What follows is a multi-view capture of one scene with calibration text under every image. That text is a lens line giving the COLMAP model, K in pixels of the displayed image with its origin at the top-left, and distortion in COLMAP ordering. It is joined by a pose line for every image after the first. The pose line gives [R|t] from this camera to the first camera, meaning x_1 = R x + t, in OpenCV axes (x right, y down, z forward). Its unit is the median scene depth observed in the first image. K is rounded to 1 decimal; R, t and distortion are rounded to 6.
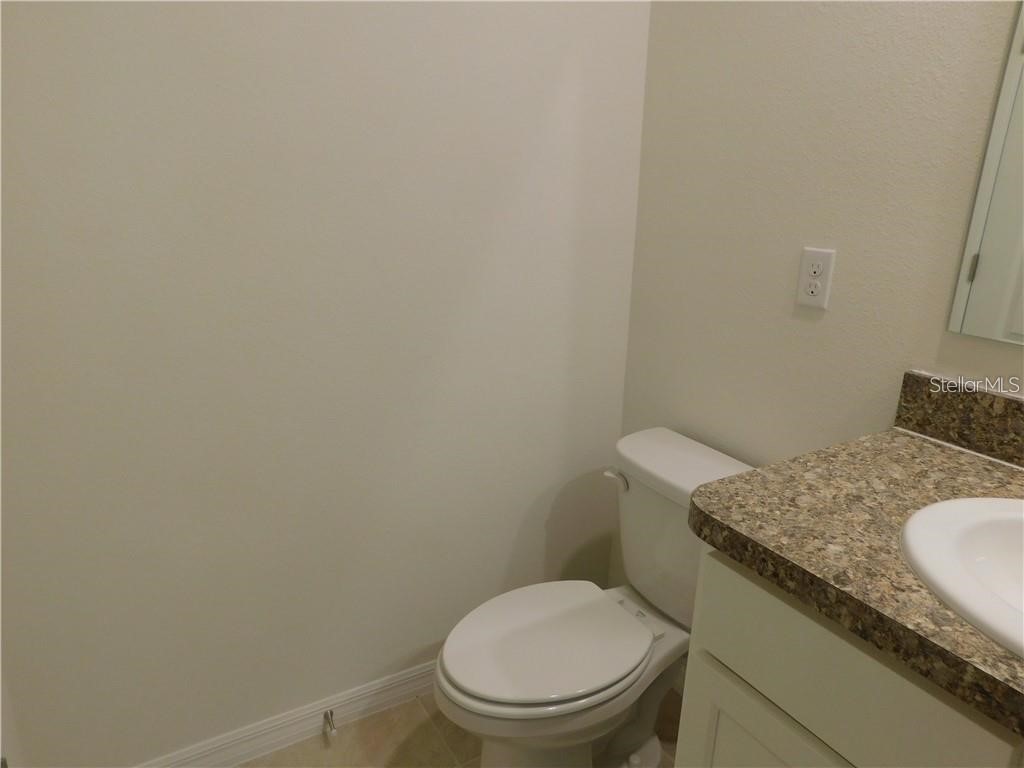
lens RADIAL K [[620.6, 0, 512.0], [0, 620.6, 384.0], [0, 0, 1]] dist [0.034222, 0.000512]
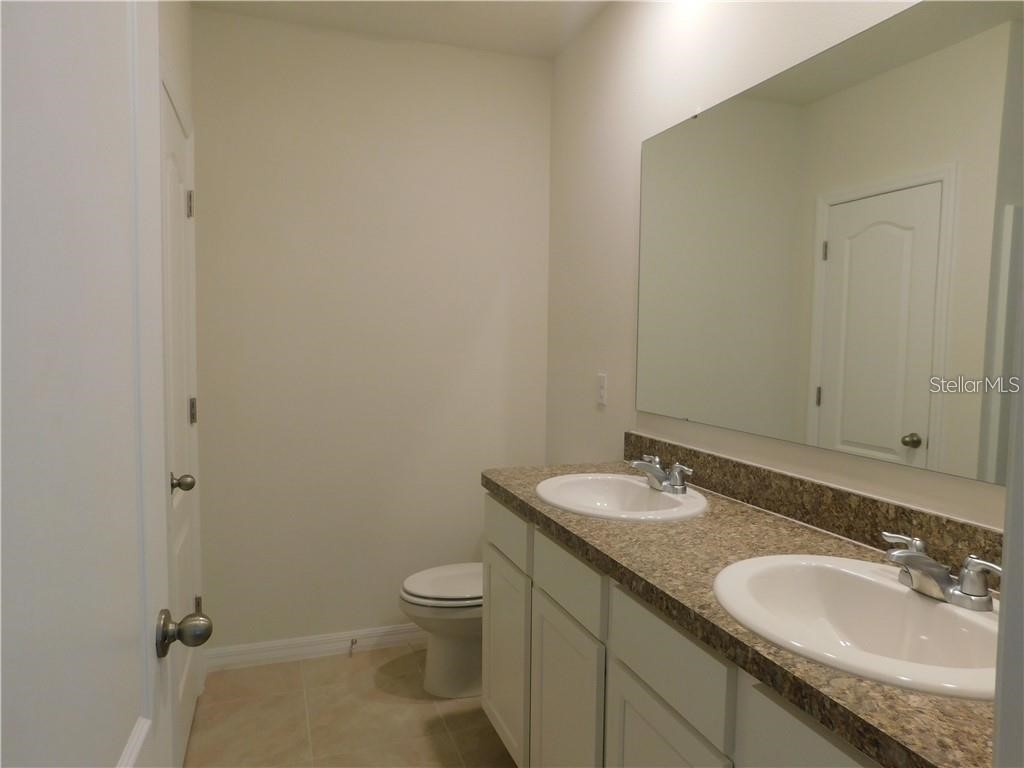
lens RADIAL K [[685.2, 0, 512.0], [0, 685.2, 384.0], [0, 0, 1]] dist [-0.004372, 0.000125]
pose [[0.974451, 0.000668, -0.224598, 0.400792], [-0.058891, 0.965768, -0.252635, 0.214390], [0.216741, 0.259407, 0.941133, -0.622303]]
